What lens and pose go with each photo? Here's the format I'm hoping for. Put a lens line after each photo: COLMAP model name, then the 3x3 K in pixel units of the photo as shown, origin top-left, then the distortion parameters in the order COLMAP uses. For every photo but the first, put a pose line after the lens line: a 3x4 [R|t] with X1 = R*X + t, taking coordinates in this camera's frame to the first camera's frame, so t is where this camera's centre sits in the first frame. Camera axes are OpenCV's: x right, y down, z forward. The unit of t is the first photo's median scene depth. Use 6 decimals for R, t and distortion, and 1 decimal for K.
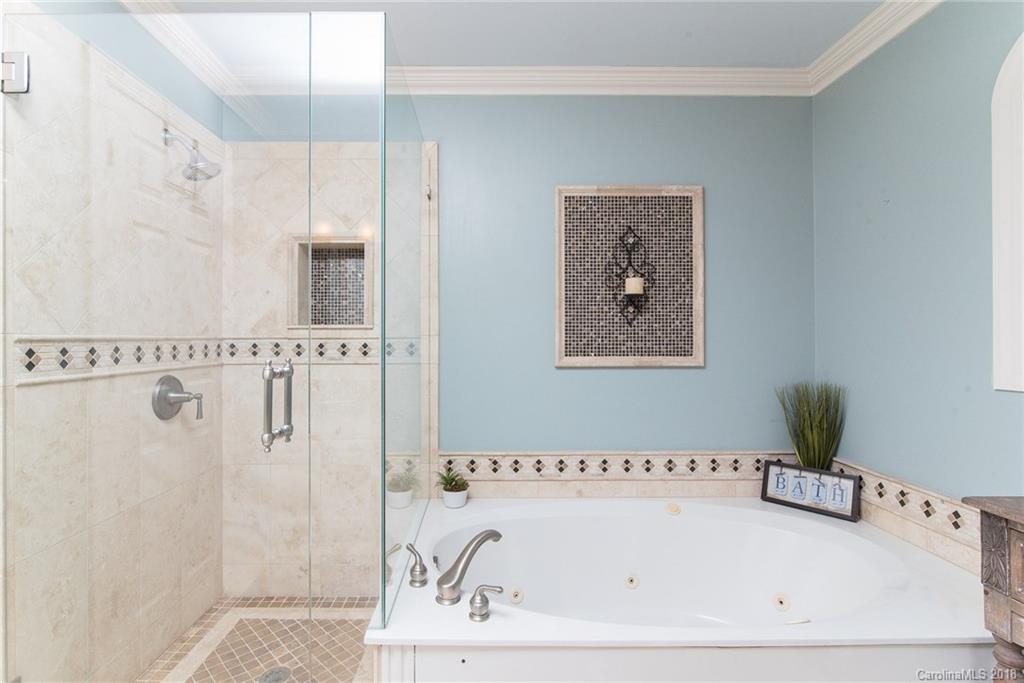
lens RADIAL K [[466.6, 0, 512.0], [0, 466.6, 341.5], [0, 0, 1]] dist [0.001676, 0.000161]
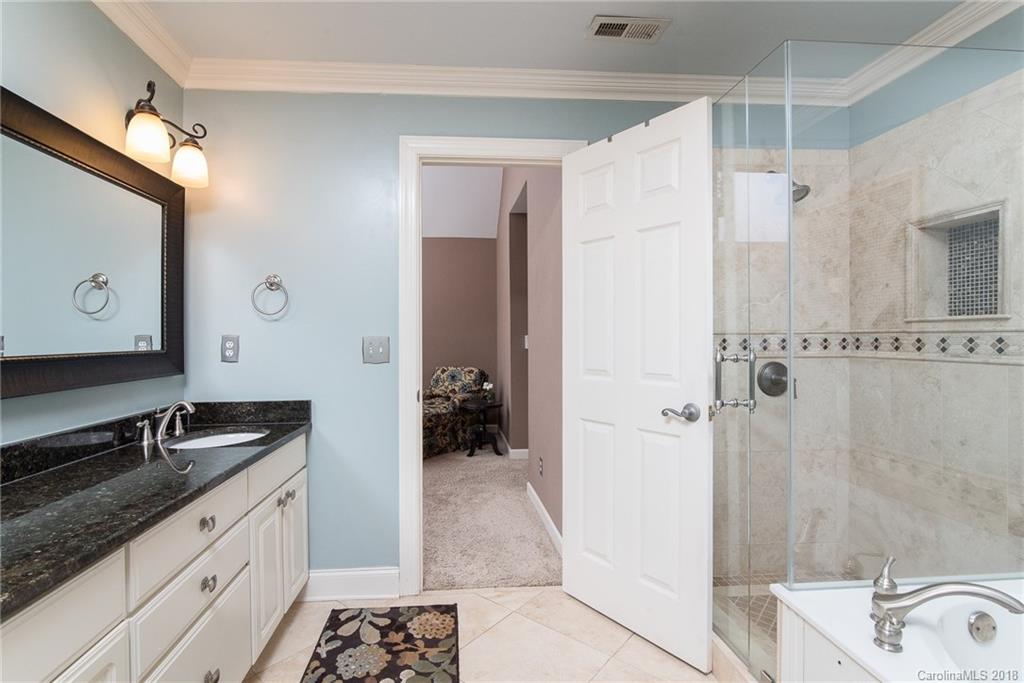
lens RADIAL K [[466.6, 0, 512.0], [0, 466.6, 341.5], [0, 0, 1]] dist [0.001676, 0.000161]
pose [[0.136047, 0.015205, -0.990586, 0.349751], [0.004919, 0.999860, 0.016023, -0.006582], [0.990690, -0.007052, 0.135953, 0.082613]]
